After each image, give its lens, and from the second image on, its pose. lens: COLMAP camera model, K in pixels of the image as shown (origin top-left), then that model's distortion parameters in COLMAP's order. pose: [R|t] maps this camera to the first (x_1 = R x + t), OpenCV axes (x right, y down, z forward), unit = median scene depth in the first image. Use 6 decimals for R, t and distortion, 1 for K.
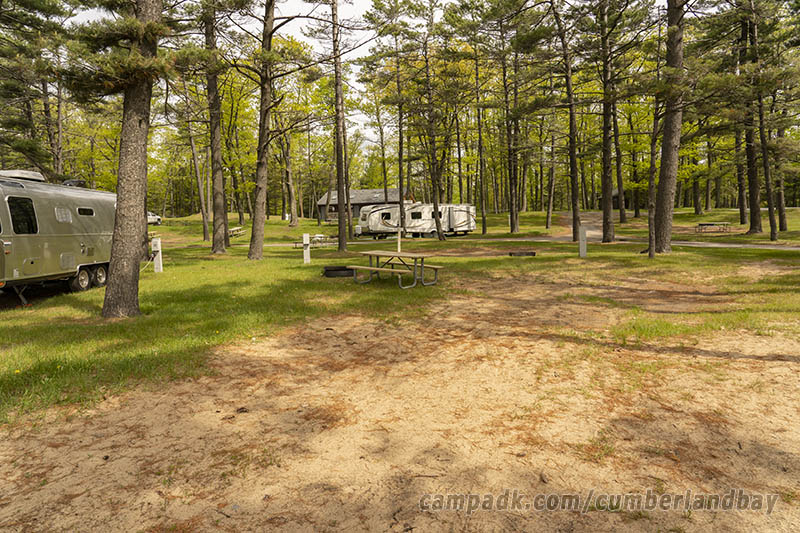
lens RADIAL K [[542.0, 0, 402.0], [0, 542.0, 267.2], [0, 0, 1]] dist [-0.020385, 0.000767]
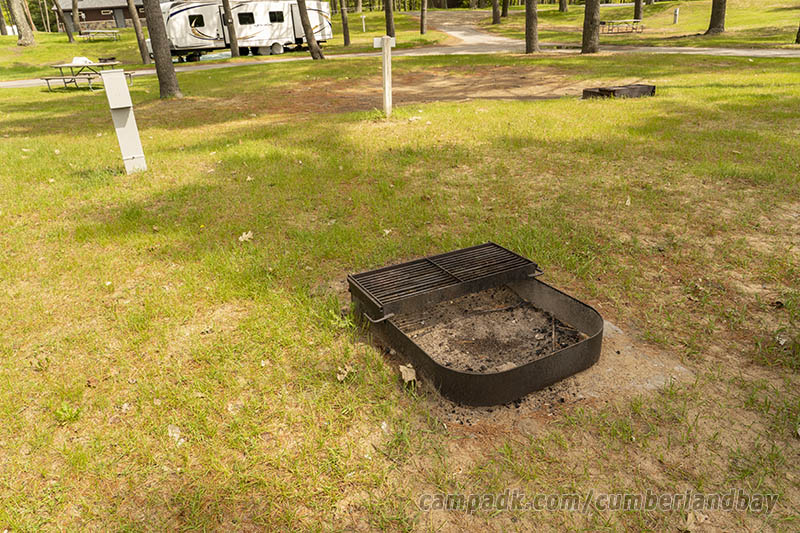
lens RADIAL K [[542.0, 0, 398.9], [0, 542.0, 267.1], [0, 0, 1]] dist [-0.020385, 0.000767]
pose [[0.927752, -0.172340, 0.331022, -0.066707], [0.055663, 0.940967, 0.333891, -0.021964], [-0.369023, -0.291342, 0.882577, 0.290667]]
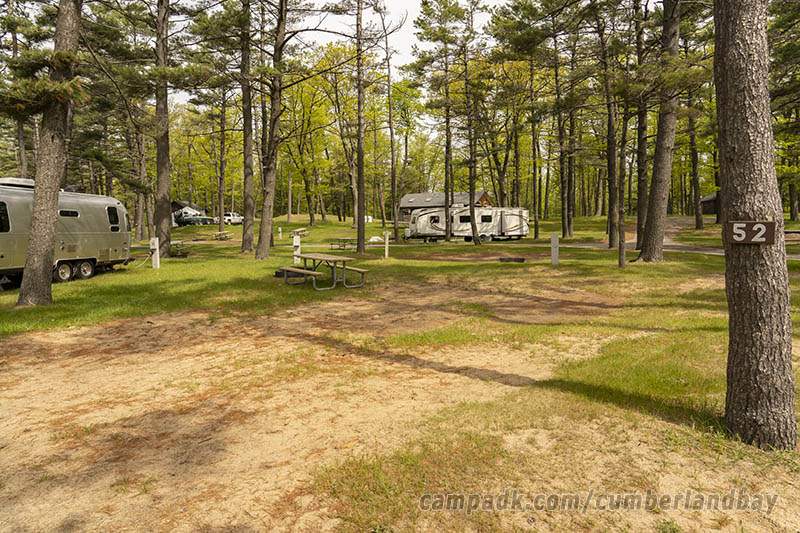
lens RADIAL K [[542.0, 0, 395.5], [0, 542.0, 264.7], [0, 0, 1]] dist [-0.020385, 0.000767]
pose [[0.981465, 0.026028, -0.189867, 0.092271], [-0.027784, 0.999592, -0.006590, -0.001684], [0.189618, 0.011743, 0.981788, 0.001382]]
